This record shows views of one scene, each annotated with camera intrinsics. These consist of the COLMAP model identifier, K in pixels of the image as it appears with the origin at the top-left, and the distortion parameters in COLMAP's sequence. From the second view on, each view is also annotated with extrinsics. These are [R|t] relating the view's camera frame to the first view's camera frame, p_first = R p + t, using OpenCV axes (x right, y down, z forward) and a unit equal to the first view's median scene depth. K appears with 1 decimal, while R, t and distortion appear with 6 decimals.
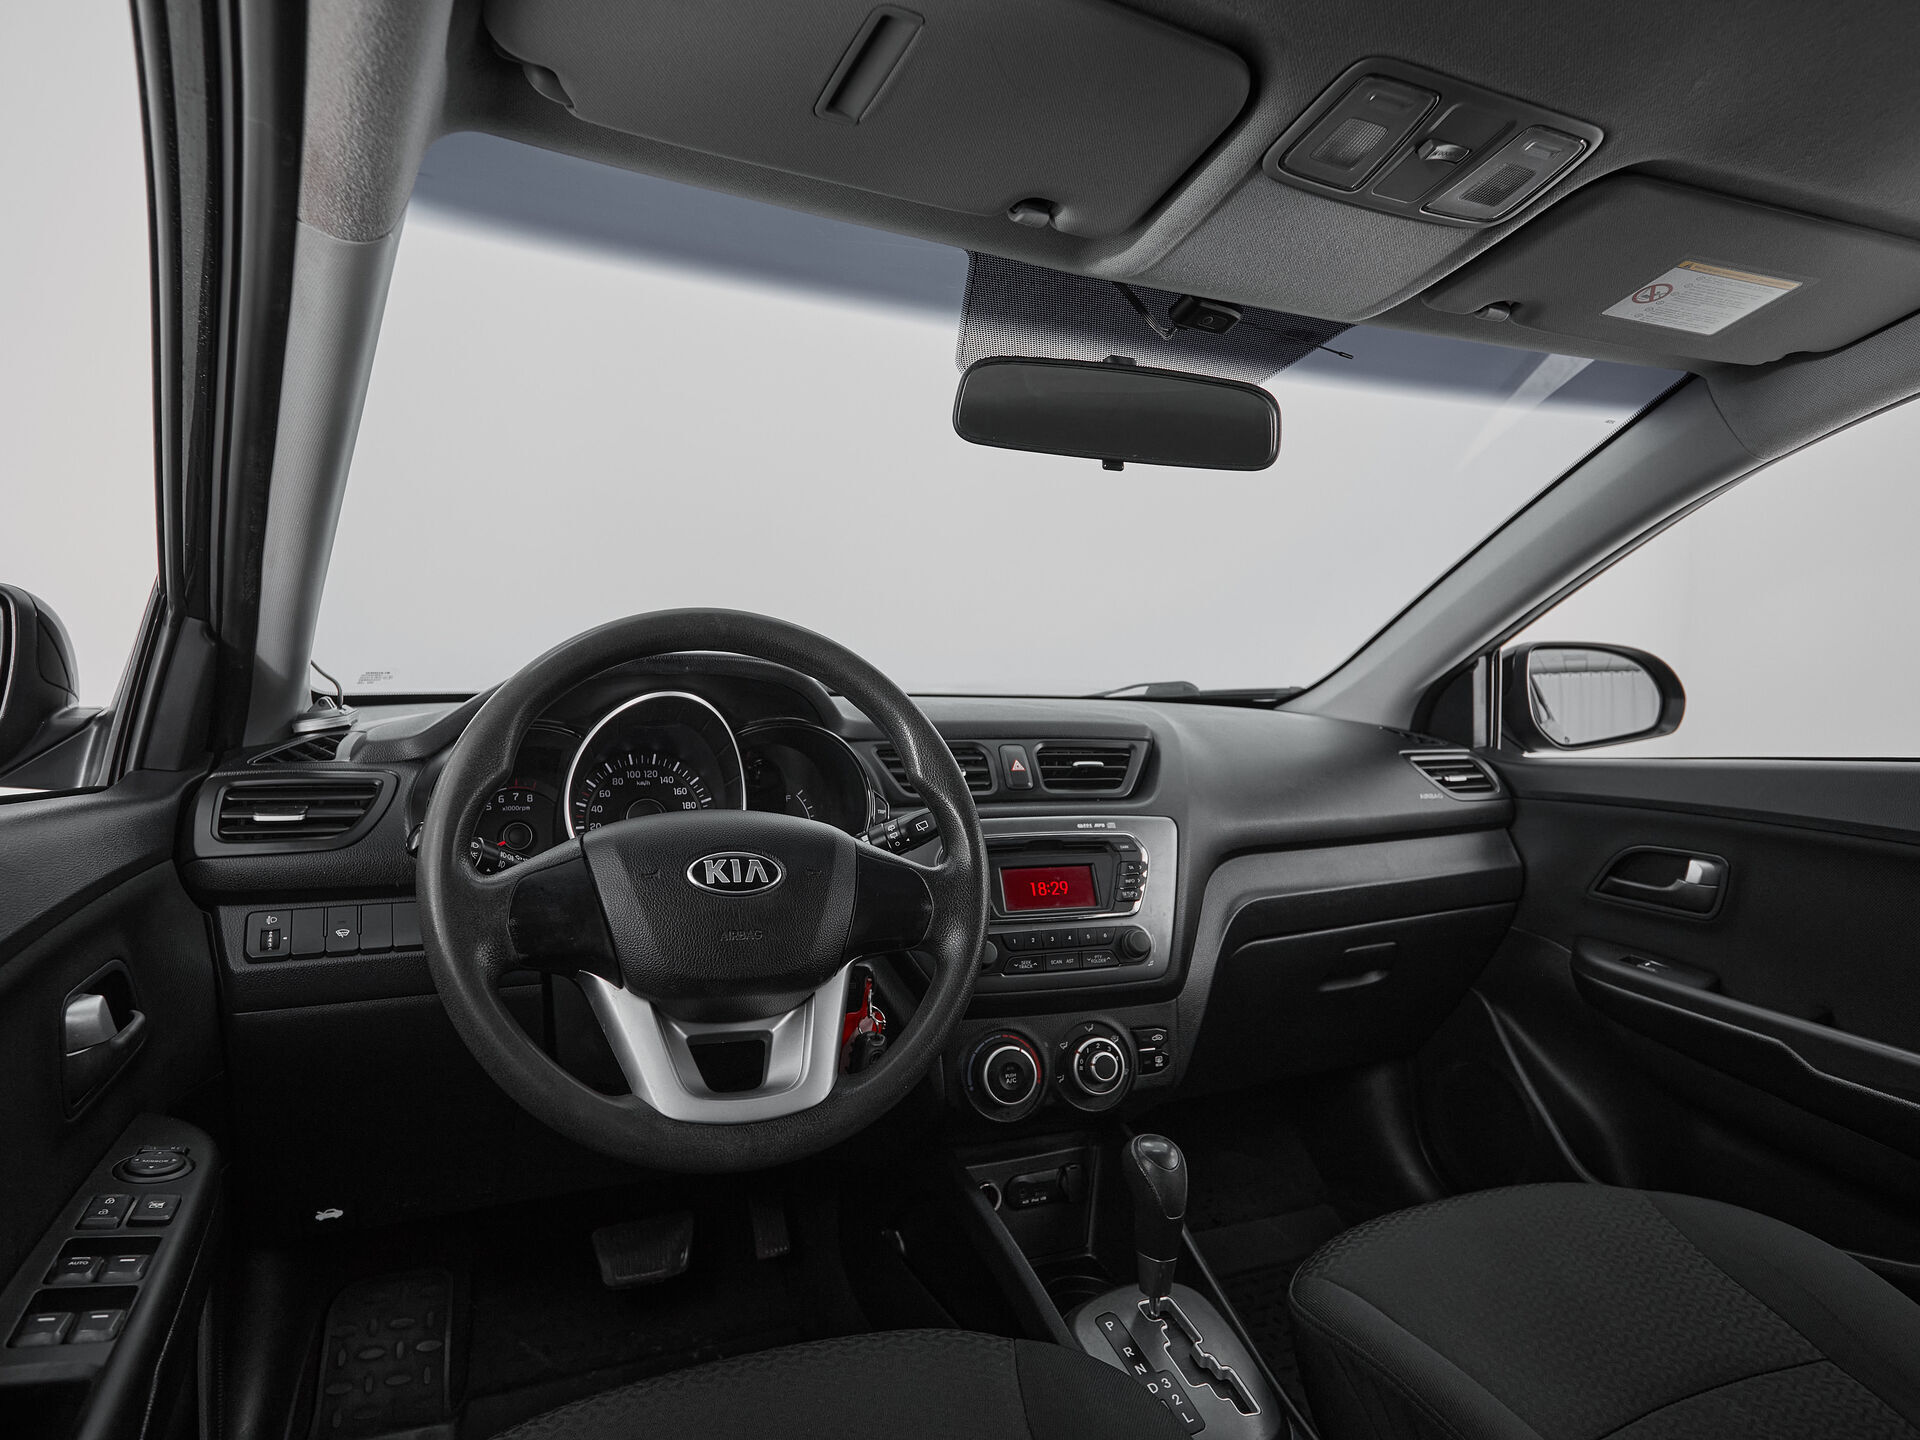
lens RADIAL K [[980.2, 0, 960.0], [0, 980.2, 720.0], [0, 0, 1]] dist [-0.014789, -0.000174]
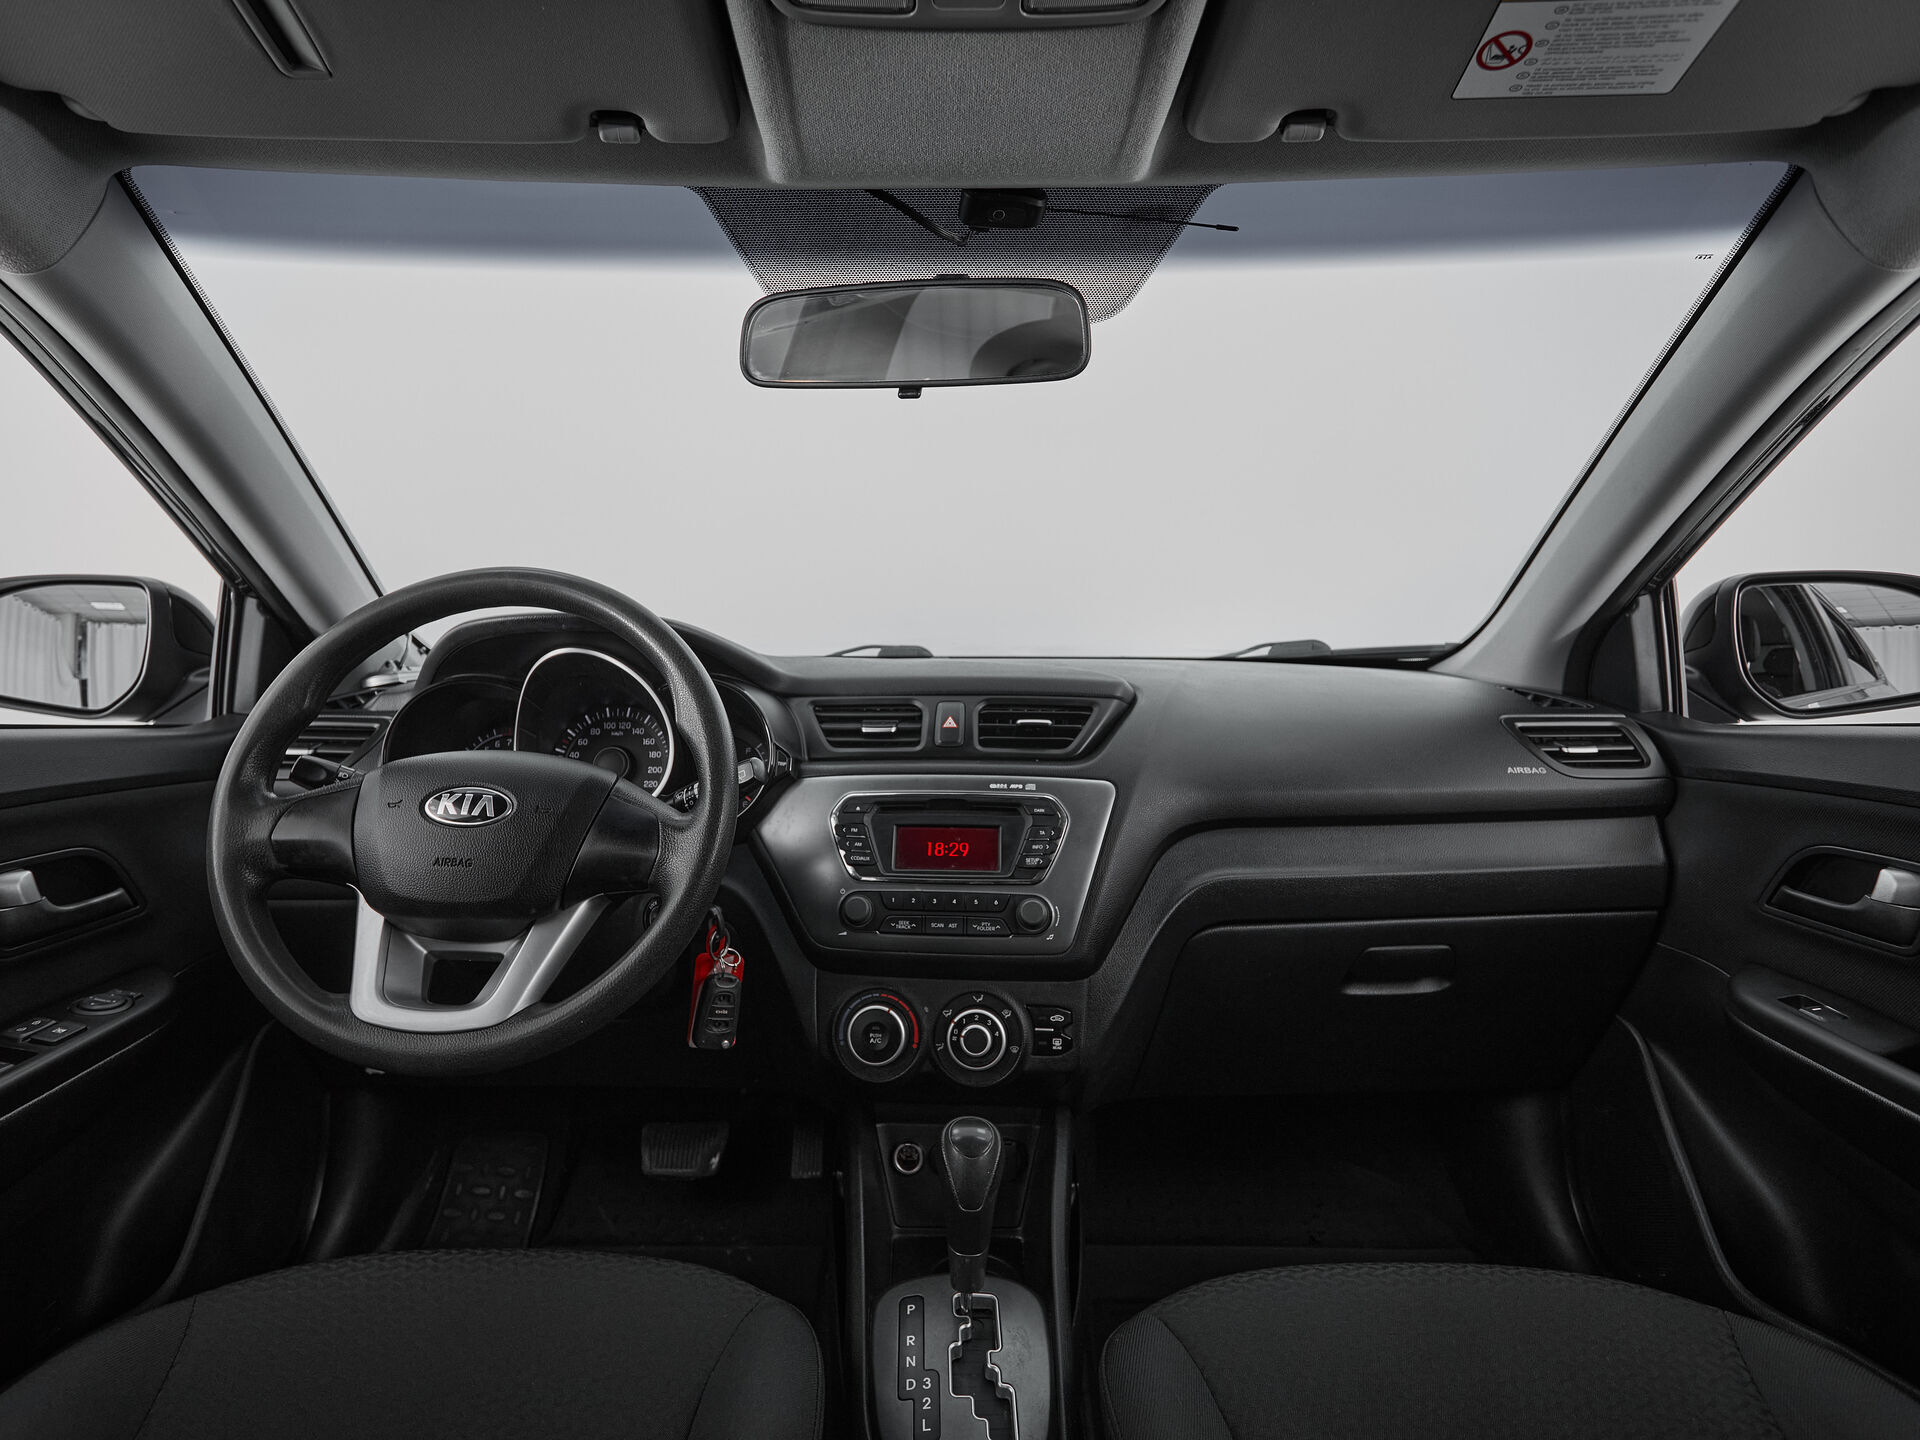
lens RADIAL K [[920.7, 0, 961.8], [0, 920.7, 715.0], [0, 0, 1]] dist [-0.017215, 0.000561]
pose [[0.927670, 0.006850, -0.373339, 0.431222], [0.000717, 0.999797, 0.020127, 0.022050], [0.373402, -0.018939, 0.927476, 0.168455]]
